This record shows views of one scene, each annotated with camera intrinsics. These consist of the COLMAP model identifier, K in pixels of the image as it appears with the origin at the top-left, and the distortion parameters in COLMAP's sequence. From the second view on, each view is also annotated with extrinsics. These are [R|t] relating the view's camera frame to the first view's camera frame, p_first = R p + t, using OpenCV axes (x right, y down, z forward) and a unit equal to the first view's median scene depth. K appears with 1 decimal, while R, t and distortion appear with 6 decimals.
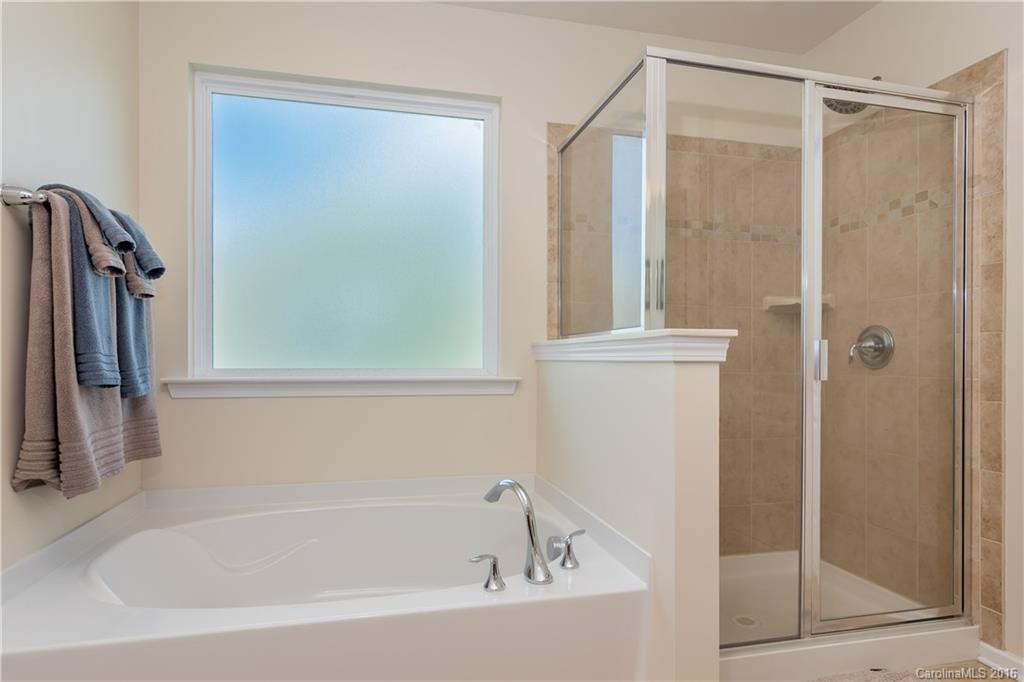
lens RADIAL K [[565.6, 0, 508.3], [0, 565.6, 355.9], [0, 0, 1]] dist [0.003238, 0.001554]
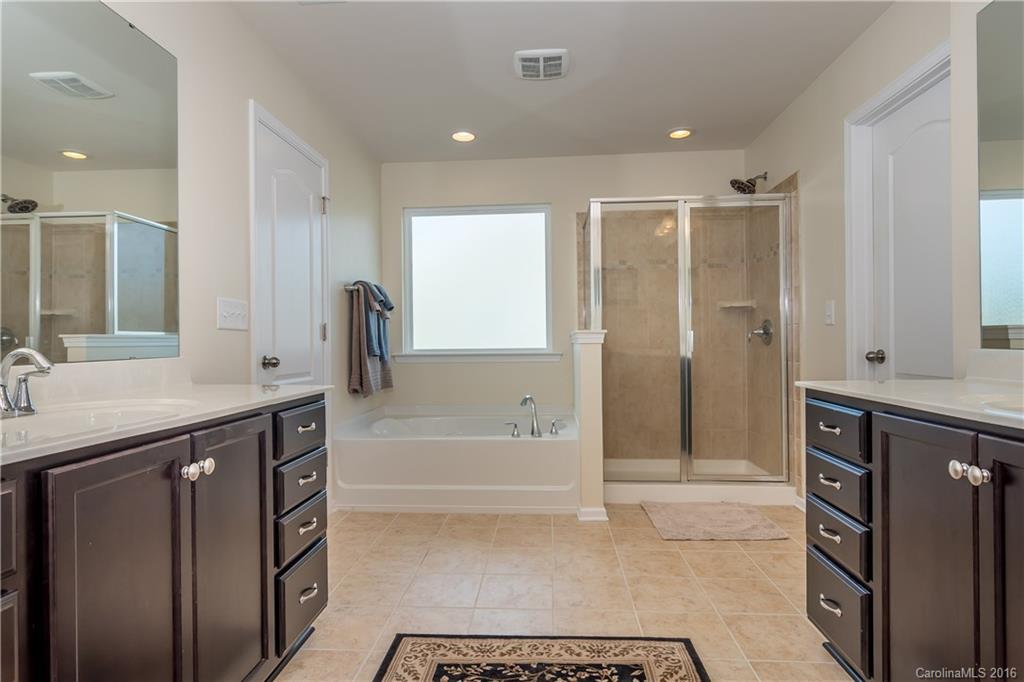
lens RADIAL K [[565.6, 0, 512.9], [0, 565.6, 341.3], [0, 0, 1]] dist [0.003238, 0.001554]
pose [[0.950808, -0.013796, -0.309474, 0.646251], [0.015091, 0.999885, 0.001791, -0.006444], [0.309414, -0.006374, 0.950906, -1.187957]]
